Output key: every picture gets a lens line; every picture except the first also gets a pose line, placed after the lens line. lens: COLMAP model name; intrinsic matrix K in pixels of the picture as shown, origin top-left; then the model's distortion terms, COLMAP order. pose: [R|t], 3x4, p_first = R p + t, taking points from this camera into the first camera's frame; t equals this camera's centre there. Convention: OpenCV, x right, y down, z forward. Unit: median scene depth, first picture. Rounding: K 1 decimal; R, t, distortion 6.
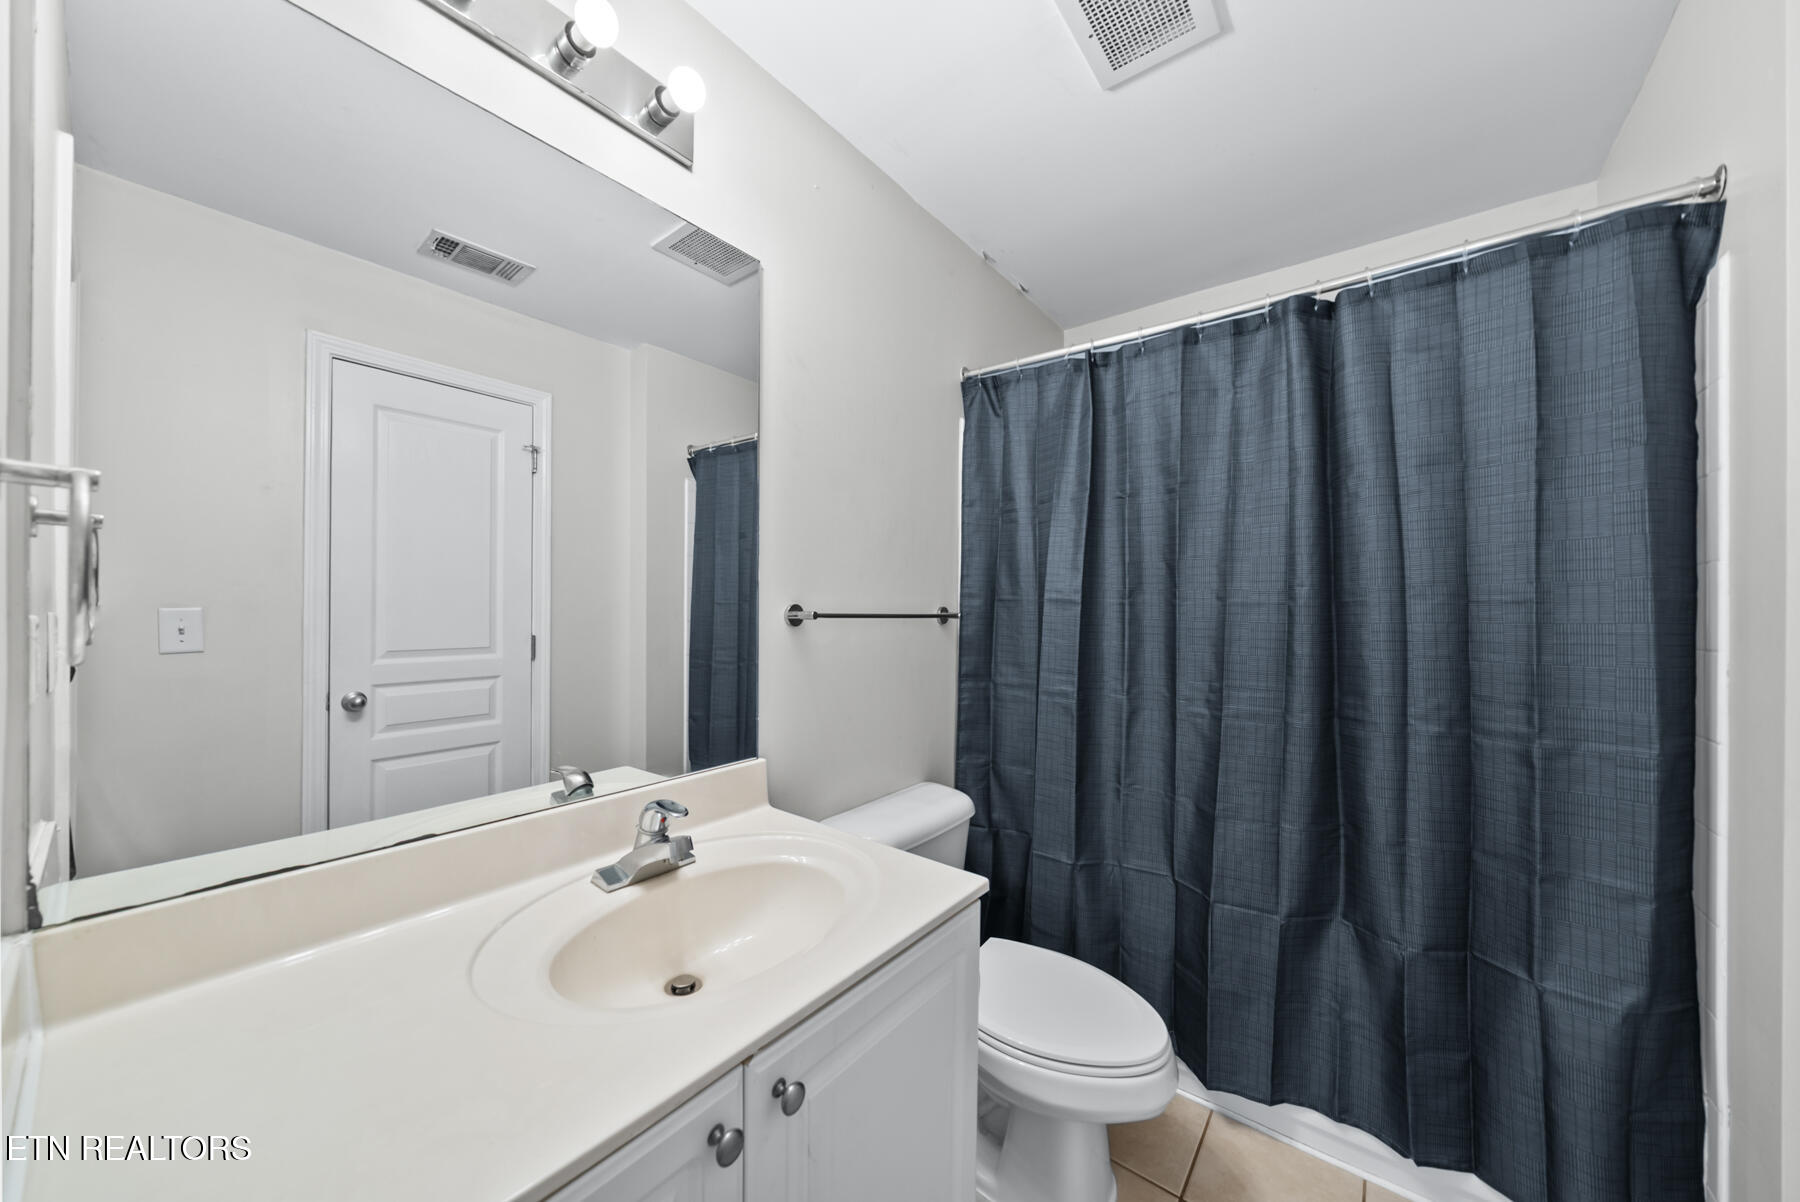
lens RADIAL K [[622.1, 0, 900.8], [0, 622.1, 606.7], [0, 0, 1]] dist [-0.003018, -0.000170]
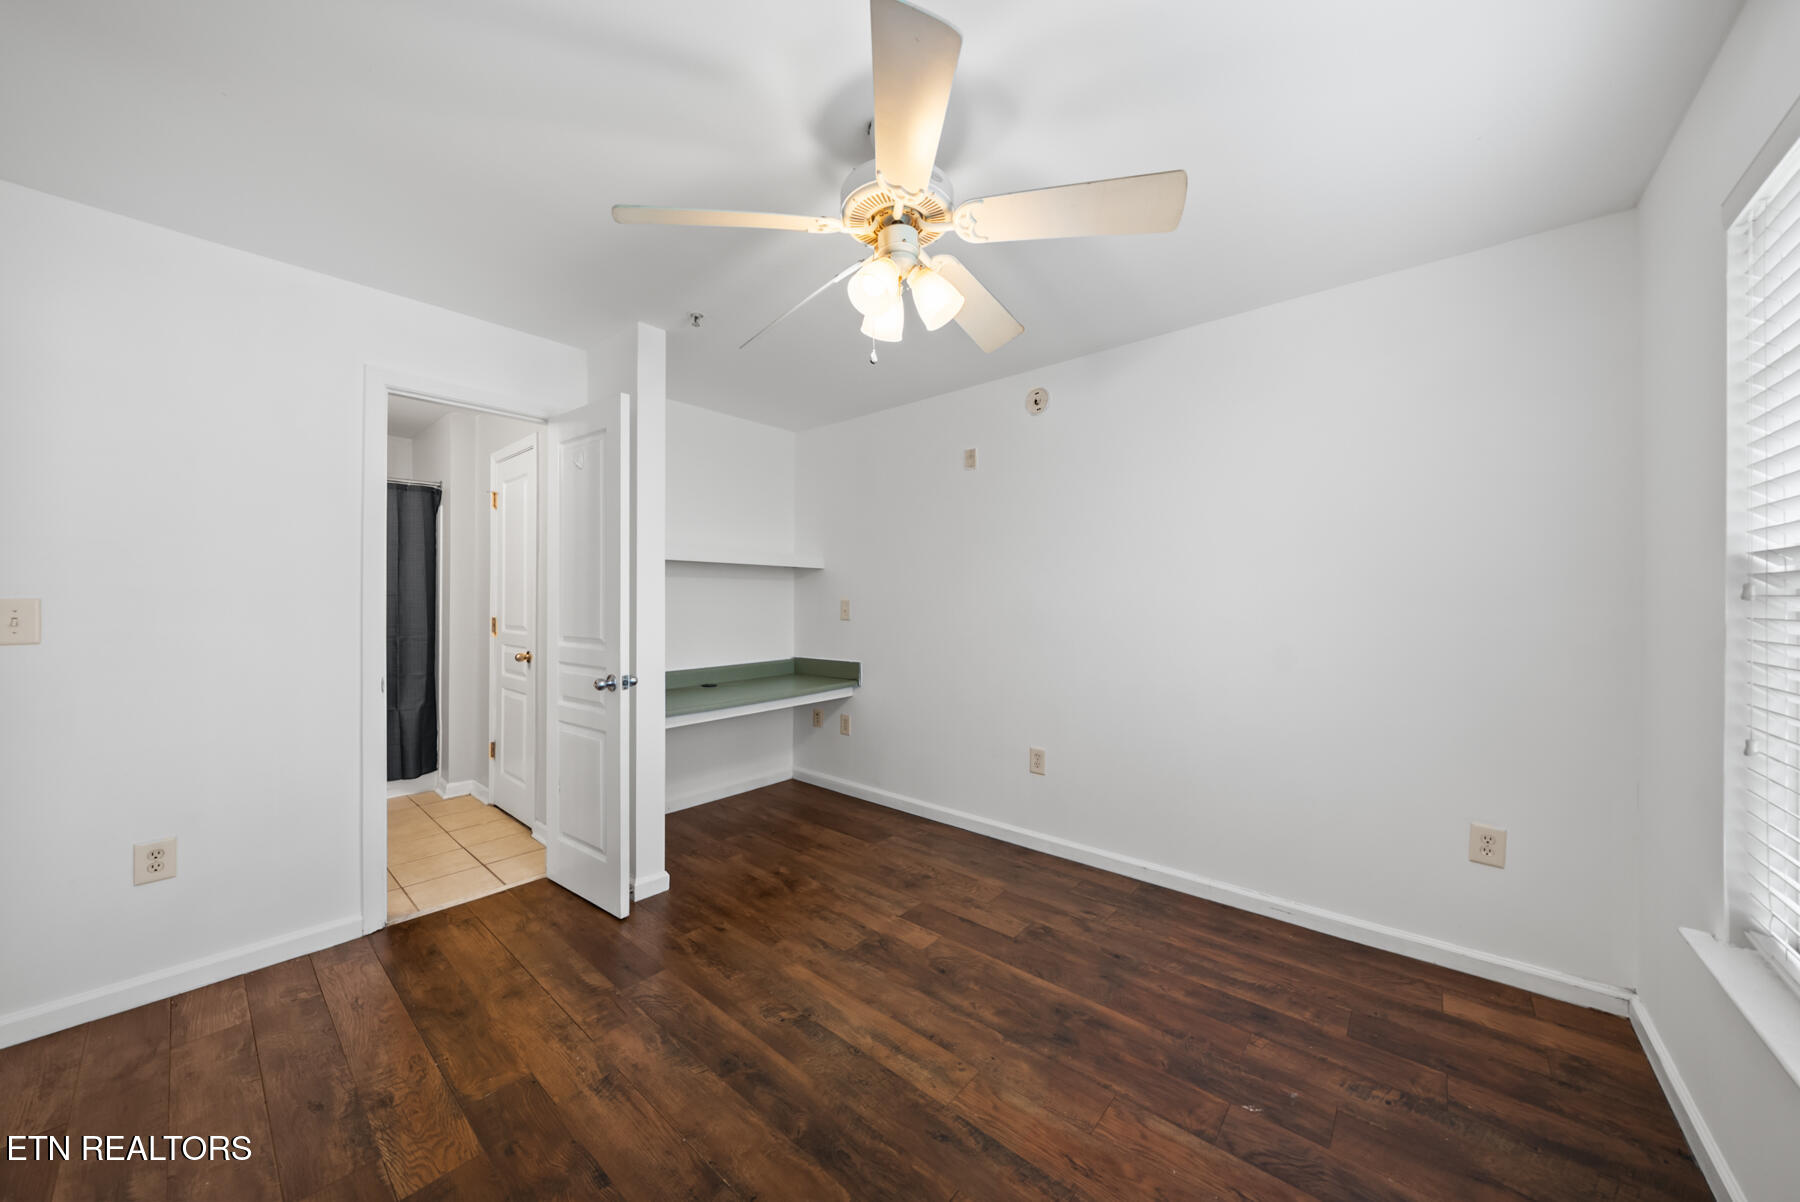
lens RADIAL K [[622.1, 0, 898.6], [0, 622.1, 599.0], [0, 0, 1]] dist [-0.003018, -0.000170]
pose [[0.035603, -0.001288, 0.999365, -2.353739], [-0.004942, 0.999987, 0.001465, -0.001969], [-0.999354, -0.004991, 0.035597, -1.922039]]
